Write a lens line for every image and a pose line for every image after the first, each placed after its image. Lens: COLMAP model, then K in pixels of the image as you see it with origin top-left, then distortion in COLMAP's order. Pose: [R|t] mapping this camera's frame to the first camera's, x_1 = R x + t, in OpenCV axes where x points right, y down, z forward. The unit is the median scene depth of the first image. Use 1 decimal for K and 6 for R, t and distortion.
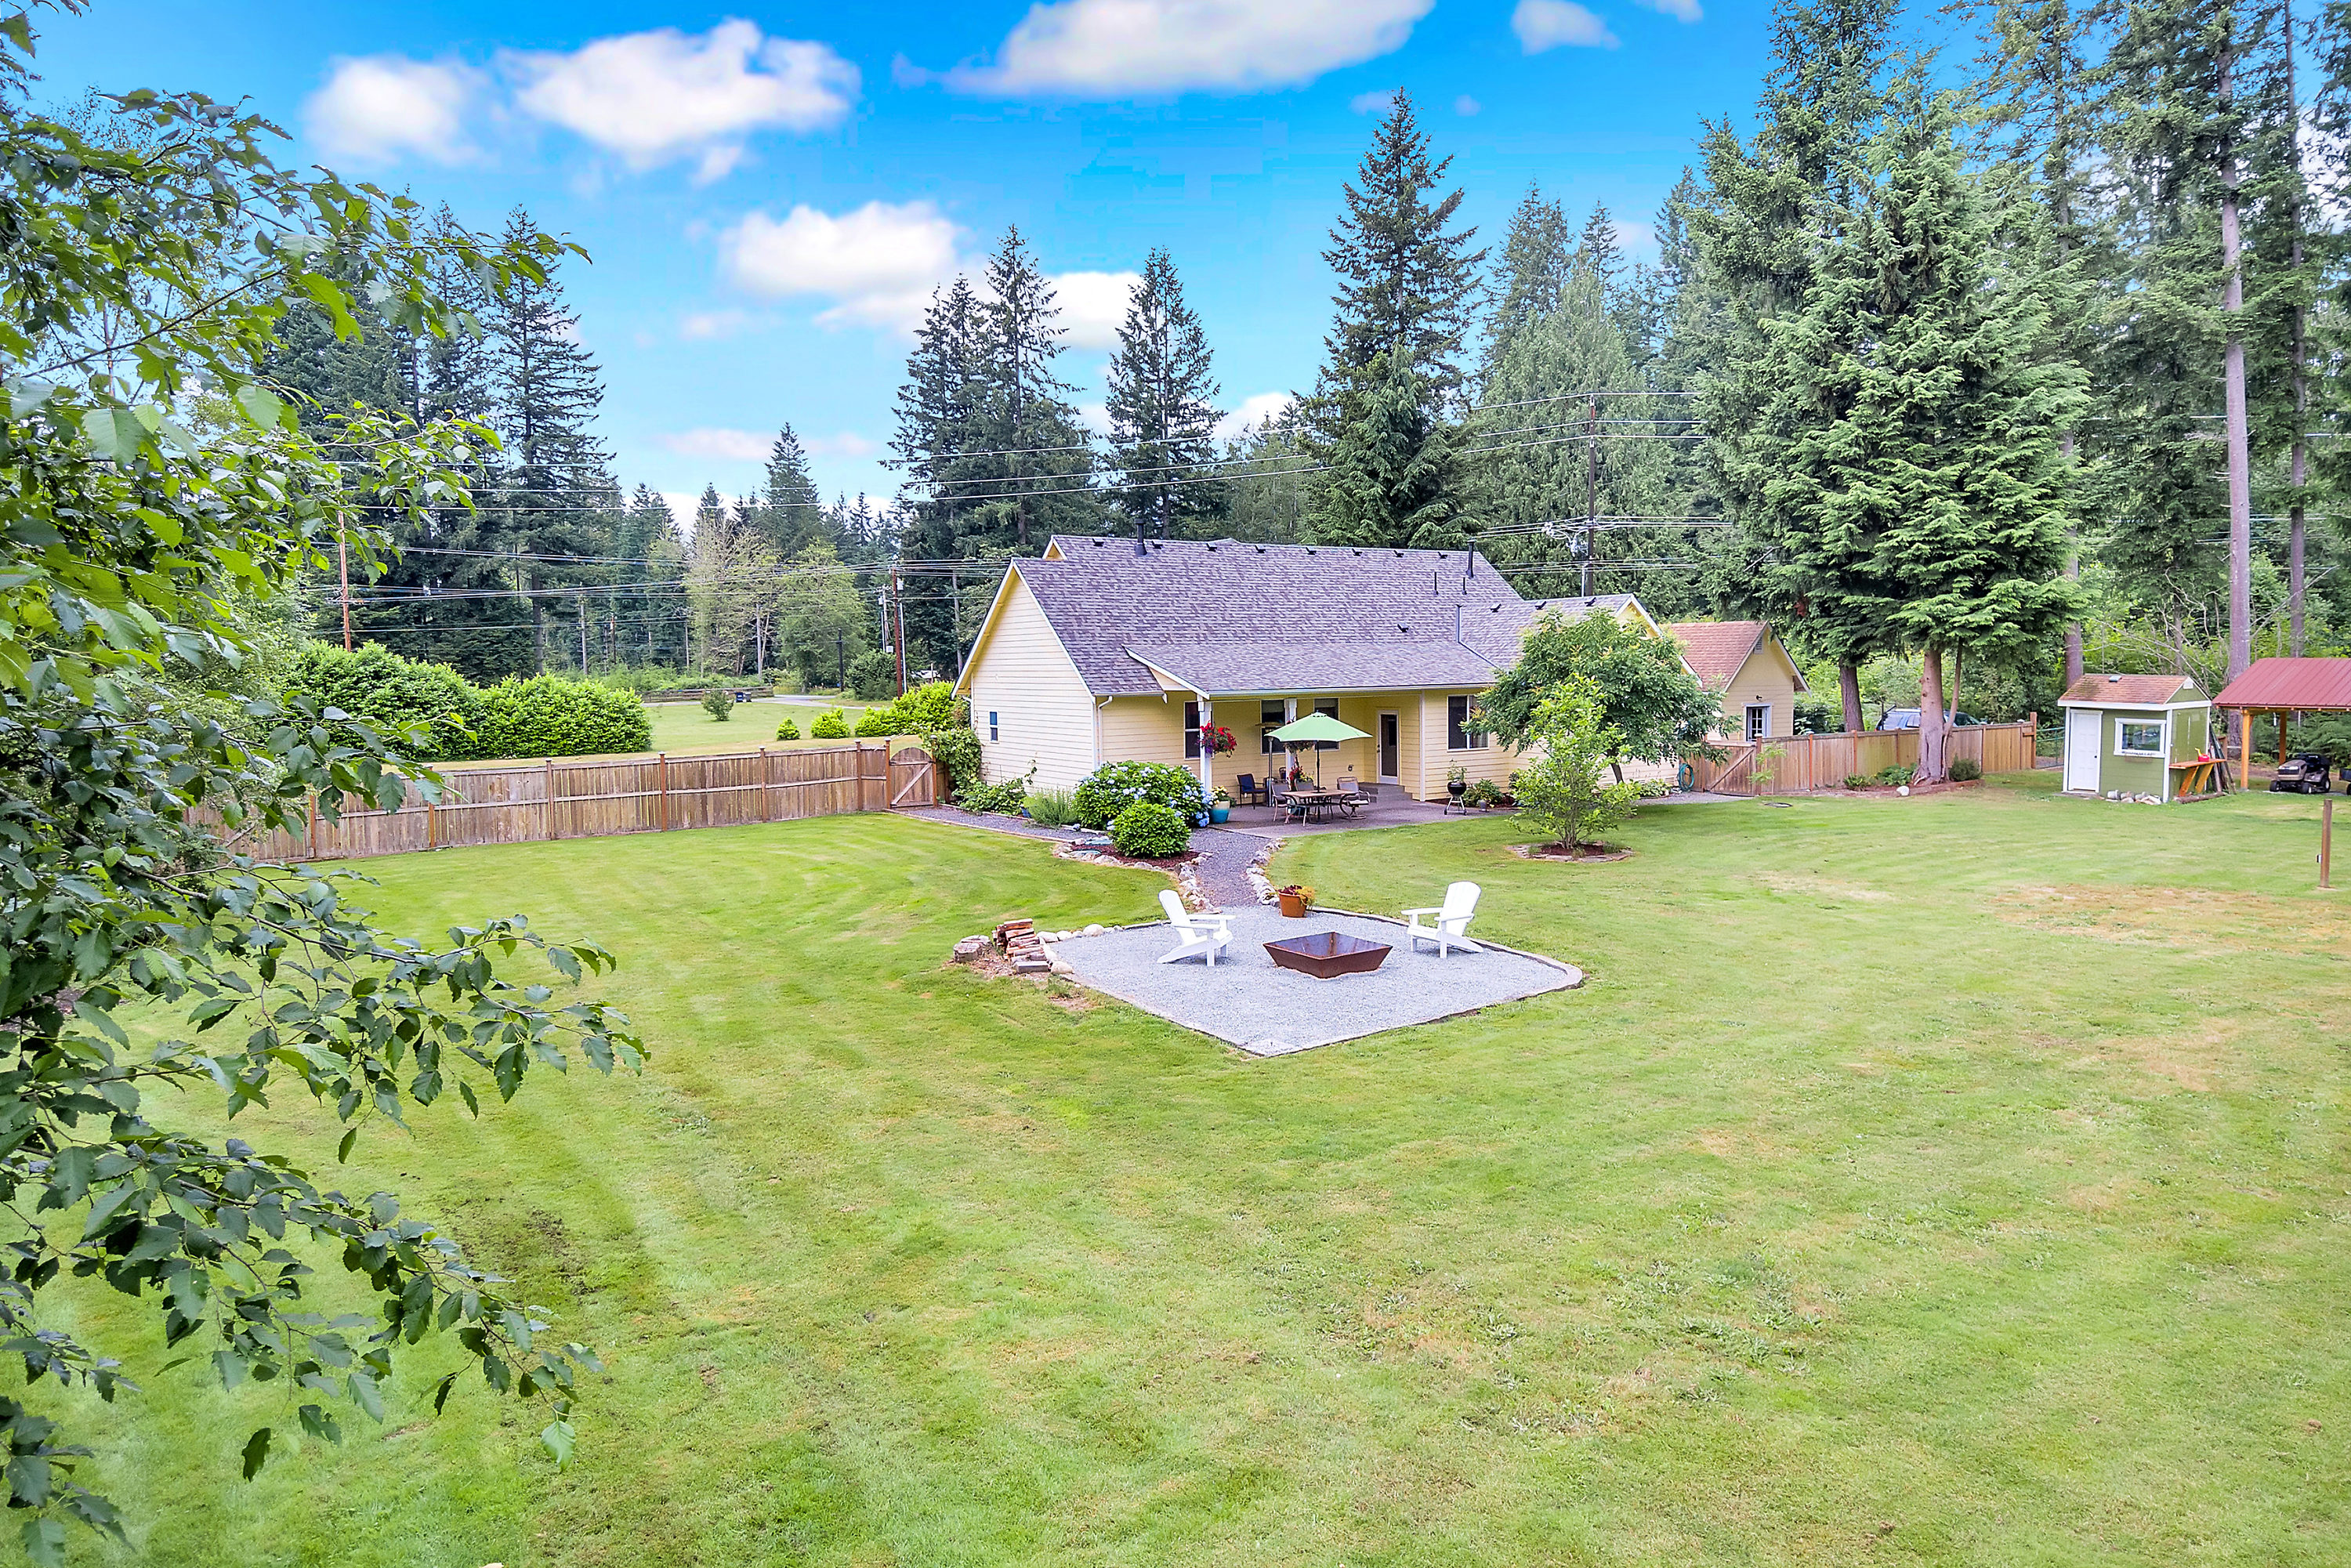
lens RADIAL K [[1543.9, 0, 1212.1], [0, 1543.9, 788.2], [0, 0, 1]] dist [0.042991, -0.000849]
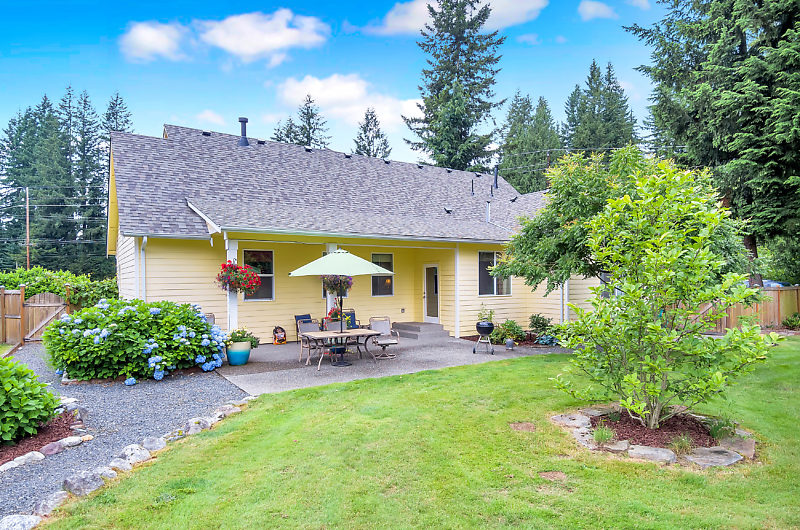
lens RADIAL K [[487.0, 0, 423.1], [0, 487.0, 299.3], [0, 0, 1]] dist [0.053493, -0.079315]
pose [[0.999799, 0.004411, 0.019571, 0.098812], [-0.003456, 0.998813, -0.048587, -0.003044], [-0.019762, 0.048510, 0.998627, 0.602324]]
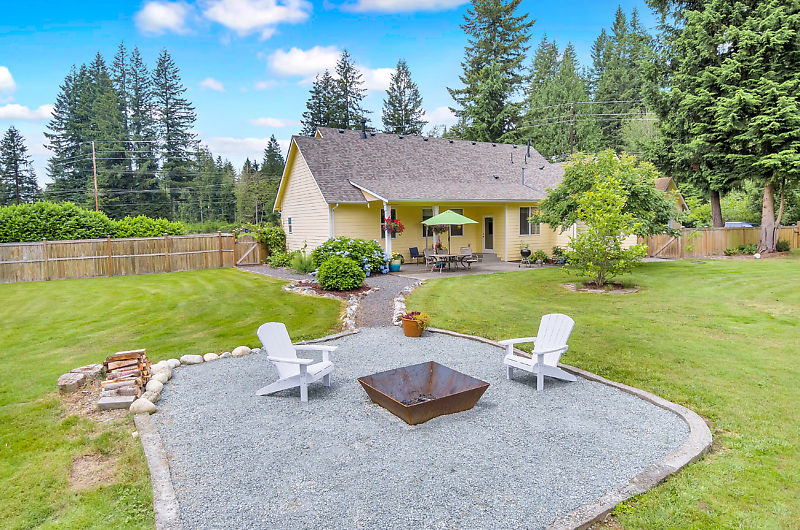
lens RADIAL K [[506.2, 0, 415.8], [0, 506.2, 276.1], [0, 0, 1]] dist [0.072067, -0.116407]
pose [[0.999553, -0.000079, -0.029887, 0.041074], [0.000547, 0.999877, 0.015678, 0.015907], [0.029882, -0.015688, 0.999430, 0.351297]]
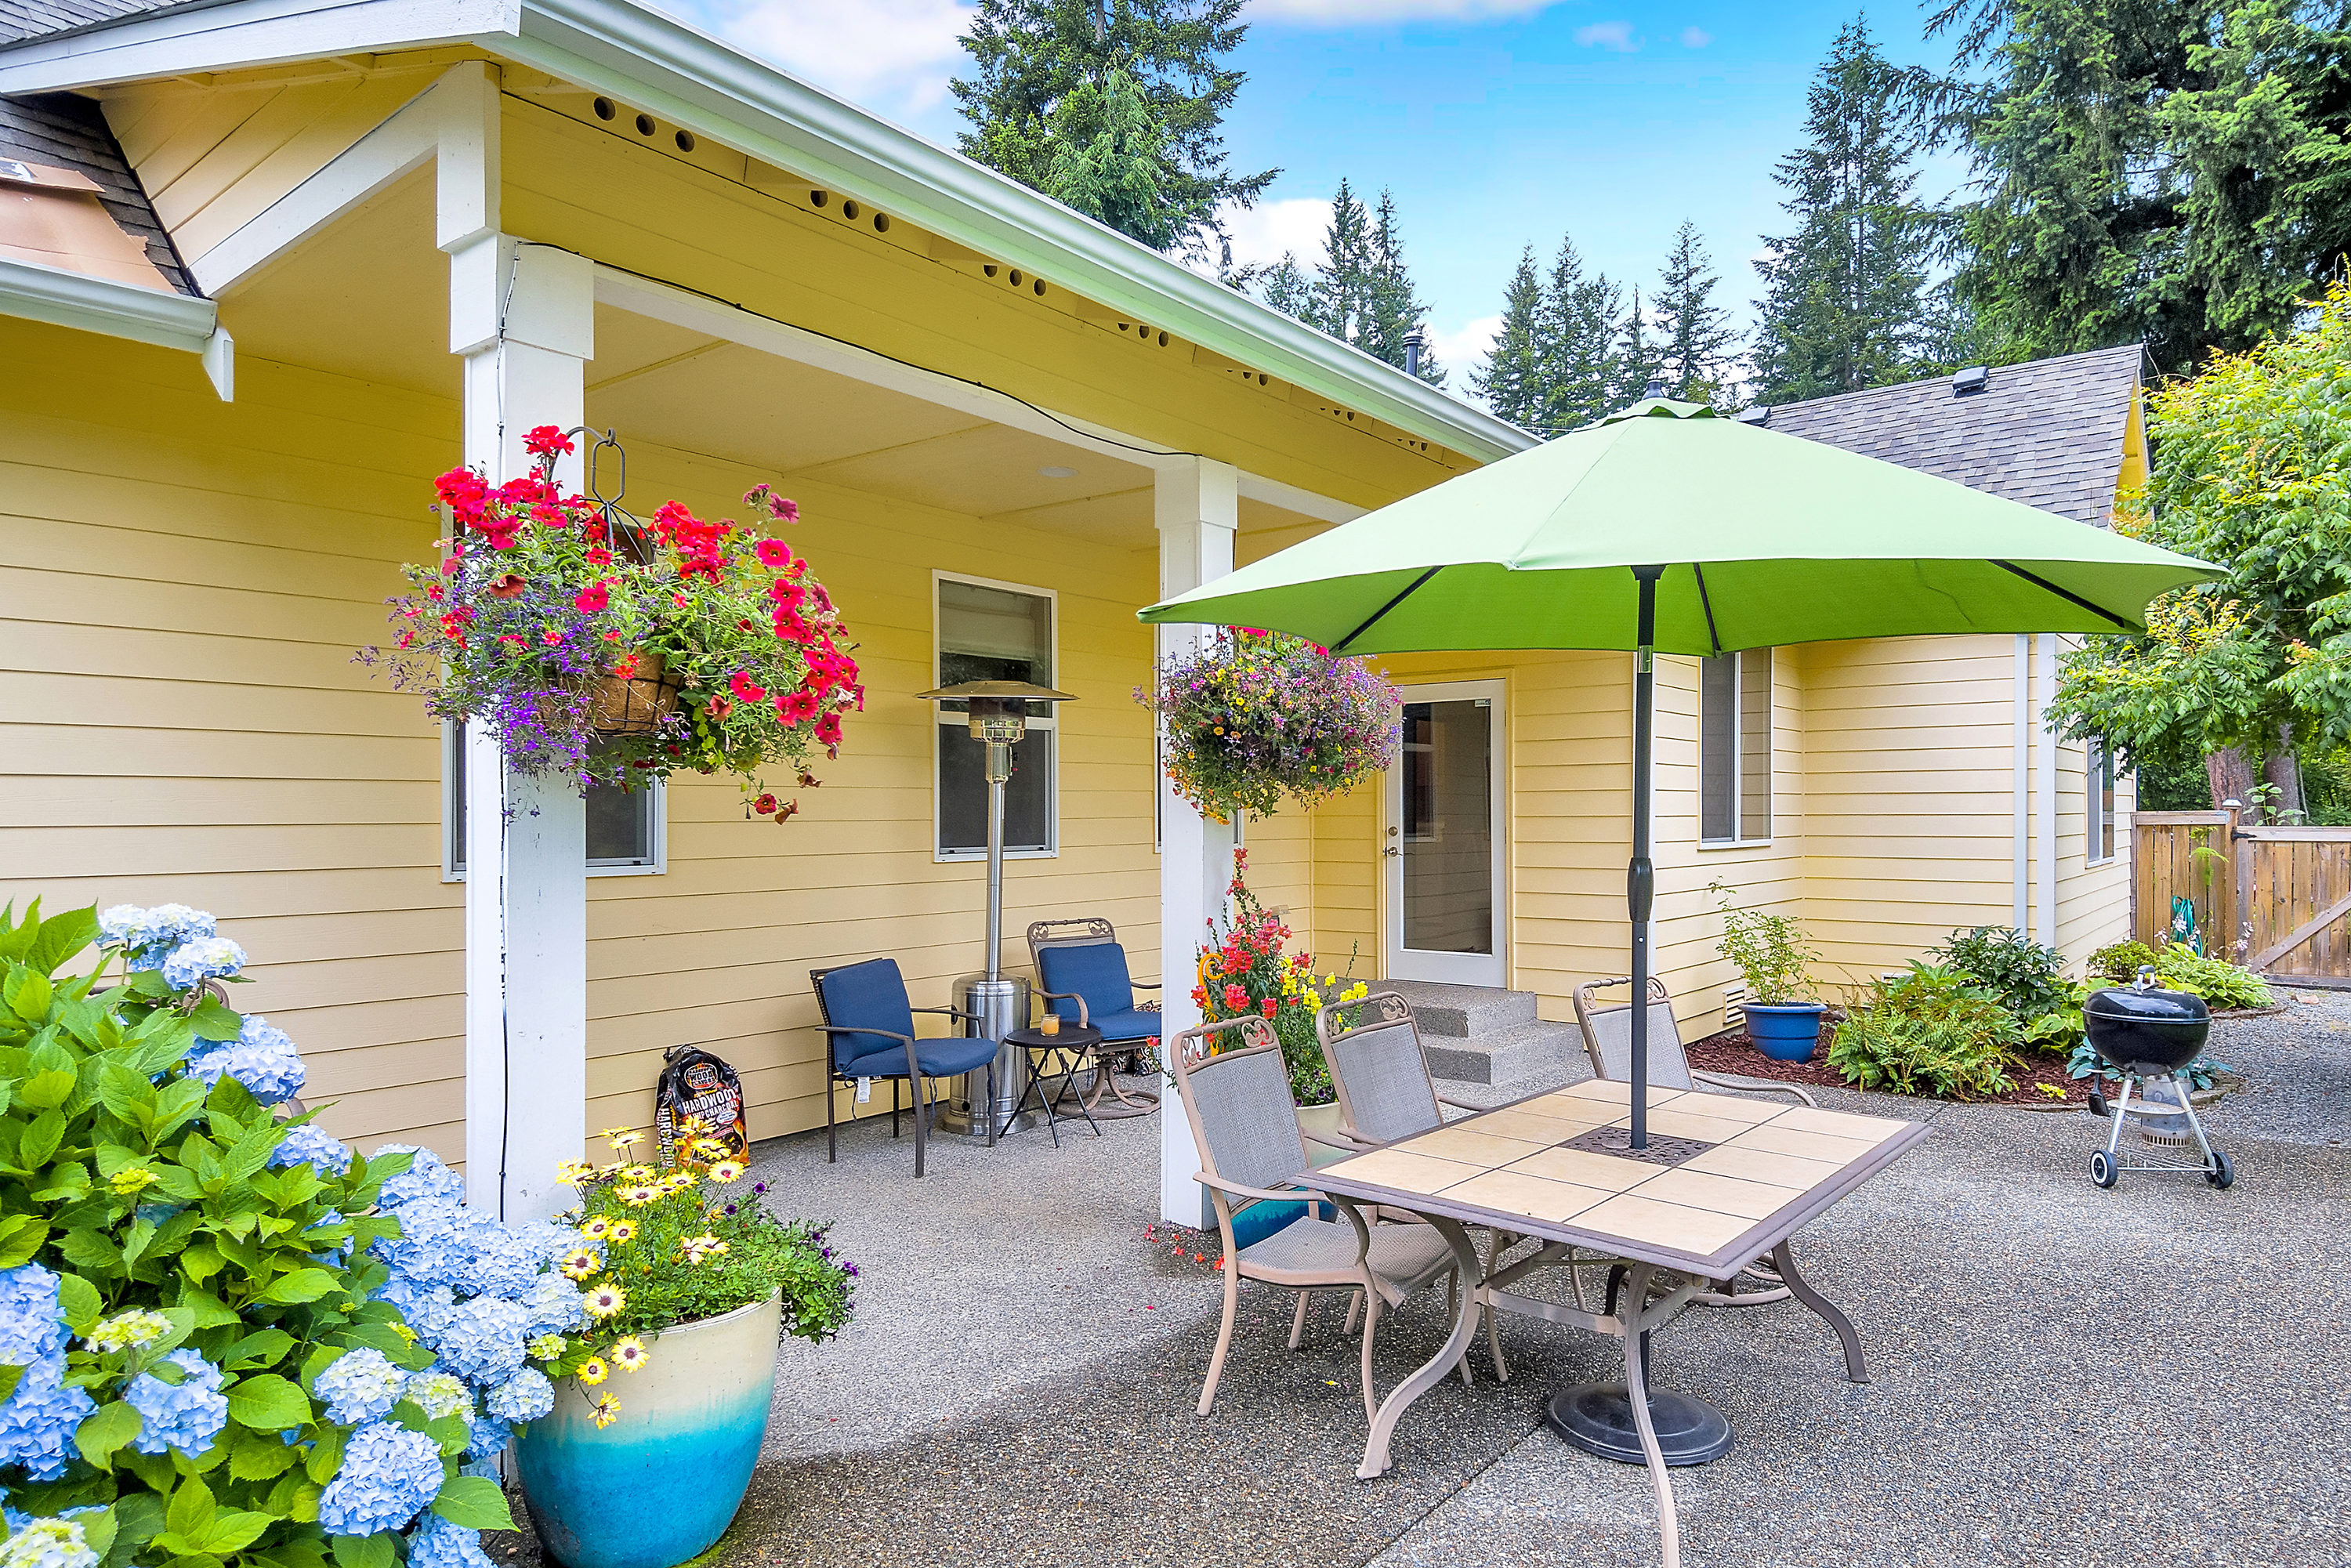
lens RADIAL K [[1412.5, 0, 1241.9], [0, 1412.5, 837.7], [0, 0, 1]] dist [0.000773, -0.000149]
pose [[0.939311, 0.009274, 0.342941, 0.007569], [0.015693, 0.997427, -0.069958, -0.010704], [-0.342707, 0.071094, 0.936748, 0.791149]]
